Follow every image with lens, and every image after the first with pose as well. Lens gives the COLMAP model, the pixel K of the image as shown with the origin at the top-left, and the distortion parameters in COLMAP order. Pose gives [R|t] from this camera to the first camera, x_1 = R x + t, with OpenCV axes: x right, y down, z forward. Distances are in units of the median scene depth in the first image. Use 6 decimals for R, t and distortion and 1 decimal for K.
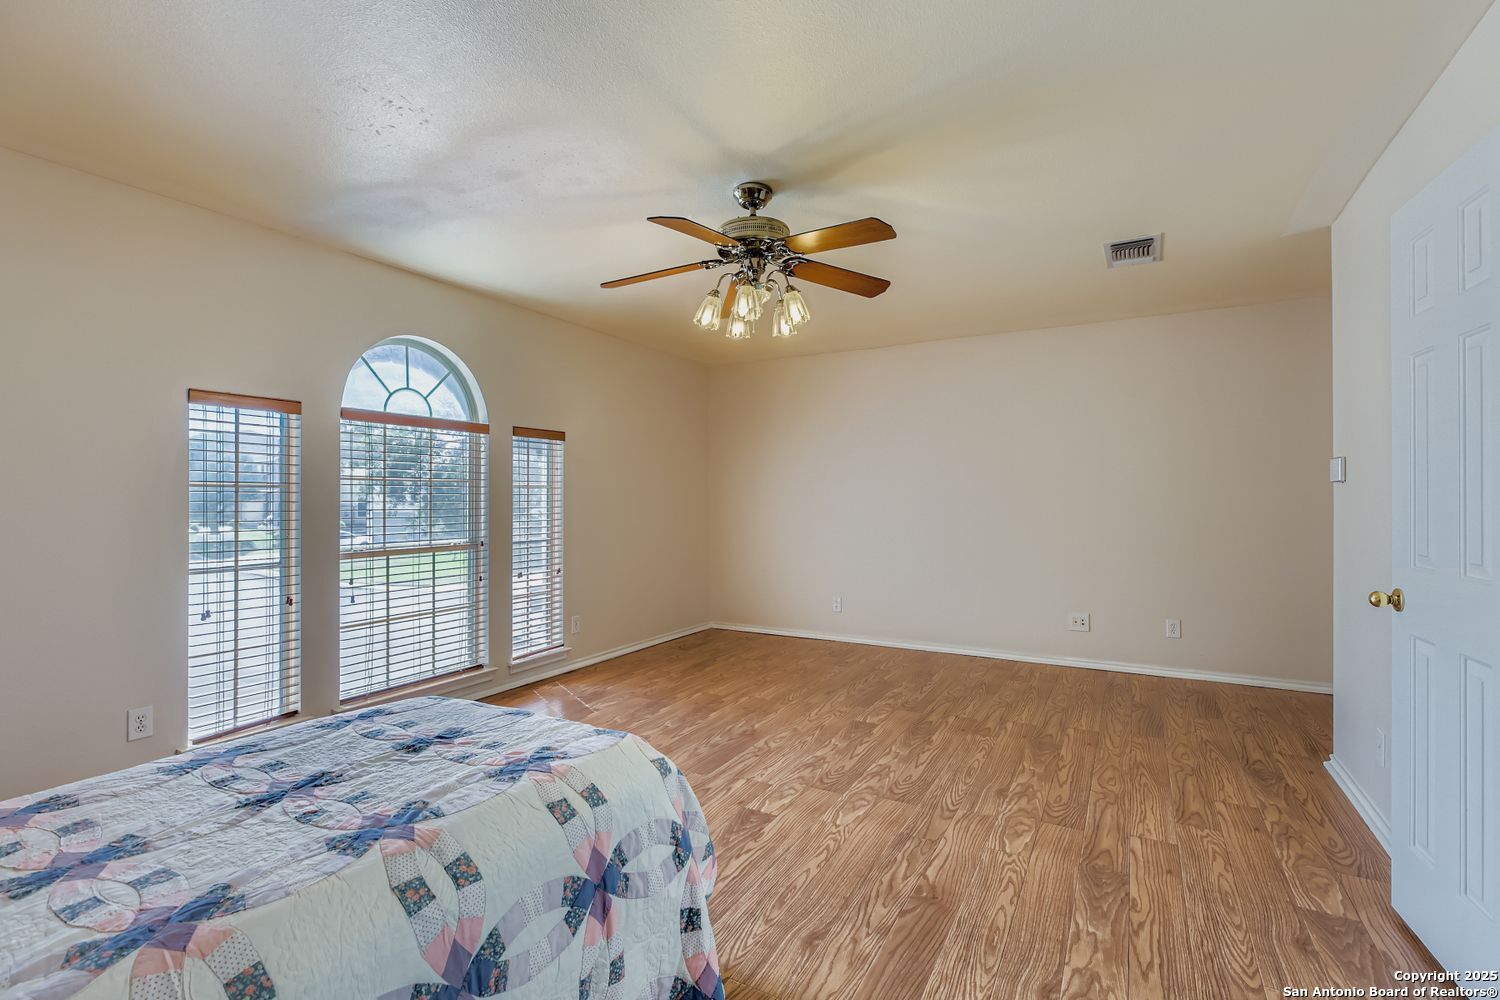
lens RADIAL K [[721.2, 0, 754.8], [0, 721.2, 493.8], [0, 0, 1]] dist [-0.003710, 0.000138]
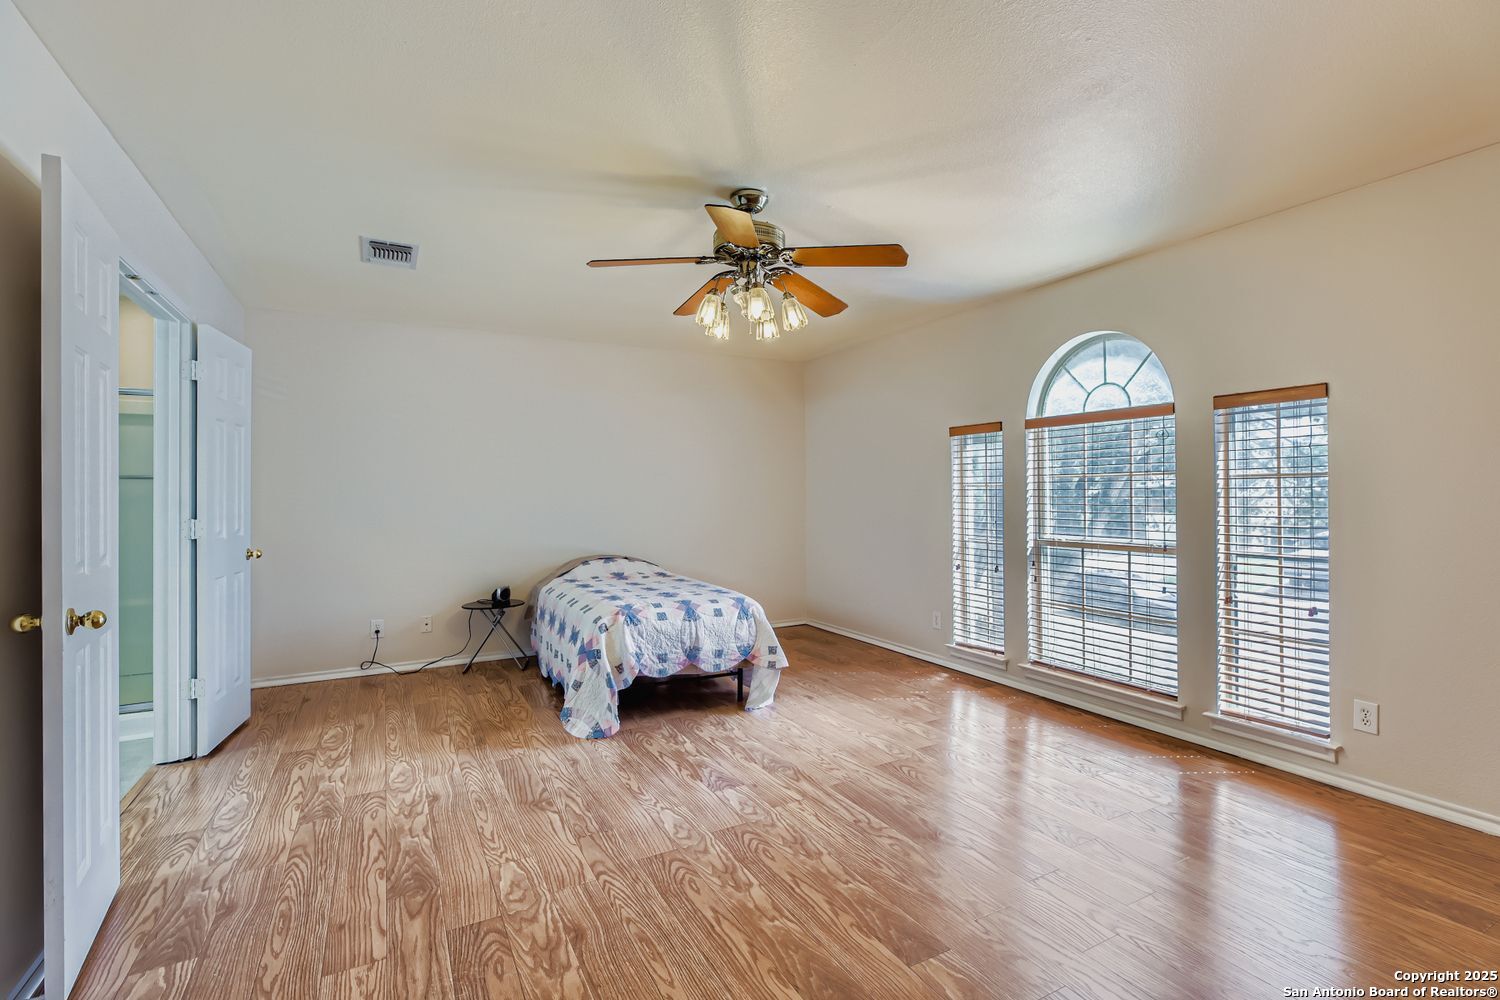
lens RADIAL K [[721.2, 0, 754.8], [0, 721.2, 493.8], [0, 0, 1]] dist [-0.003710, 0.000138]
pose [[-0.574439, 0.003091, -0.818542, 0.862567], [0.010402, 0.999940, -0.003524, 0.006671], [0.818482, -0.010539, -0.574436, 1.652545]]
